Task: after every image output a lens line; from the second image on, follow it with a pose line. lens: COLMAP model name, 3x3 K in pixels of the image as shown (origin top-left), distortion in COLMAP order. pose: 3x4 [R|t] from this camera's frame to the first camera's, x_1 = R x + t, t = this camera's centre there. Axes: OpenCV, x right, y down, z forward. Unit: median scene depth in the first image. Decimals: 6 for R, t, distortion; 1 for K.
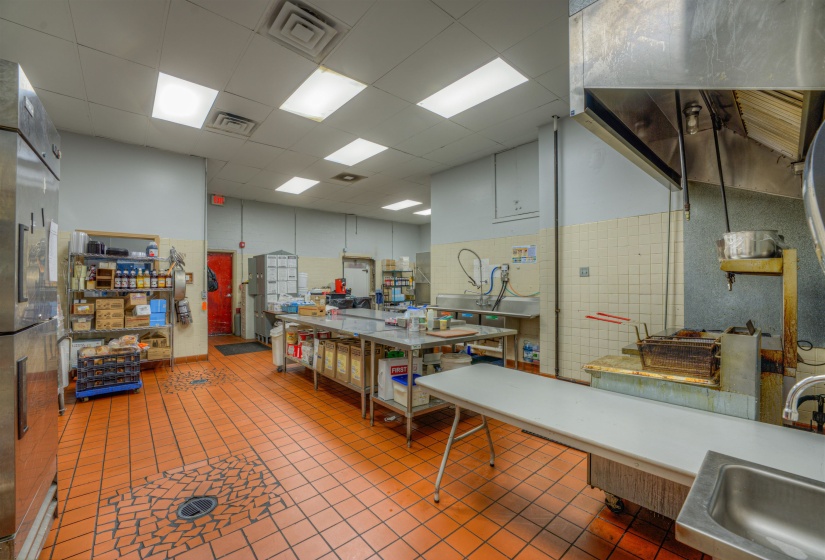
lens RADIAL K [[335.5, 0, 409.5], [0, 335.5, 281.8], [0, 0, 1]] dist [-0.016217, 0.000448]
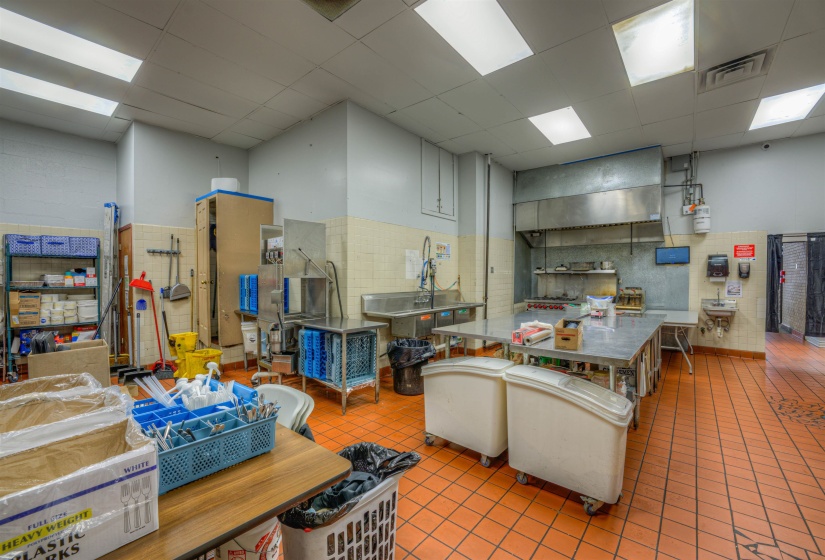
lens RADIAL K [[335.5, 0, 409.5], [0, 335.5, 281.8], [0, 0, 1]] dist [-0.016217, 0.000448]
pose [[-0.152870, -0.014139, 0.988145, -1.157338], [-0.000728, 0.999899, 0.014194, 0.004146], [-0.988246, 0.001451, -0.152865, 2.031248]]
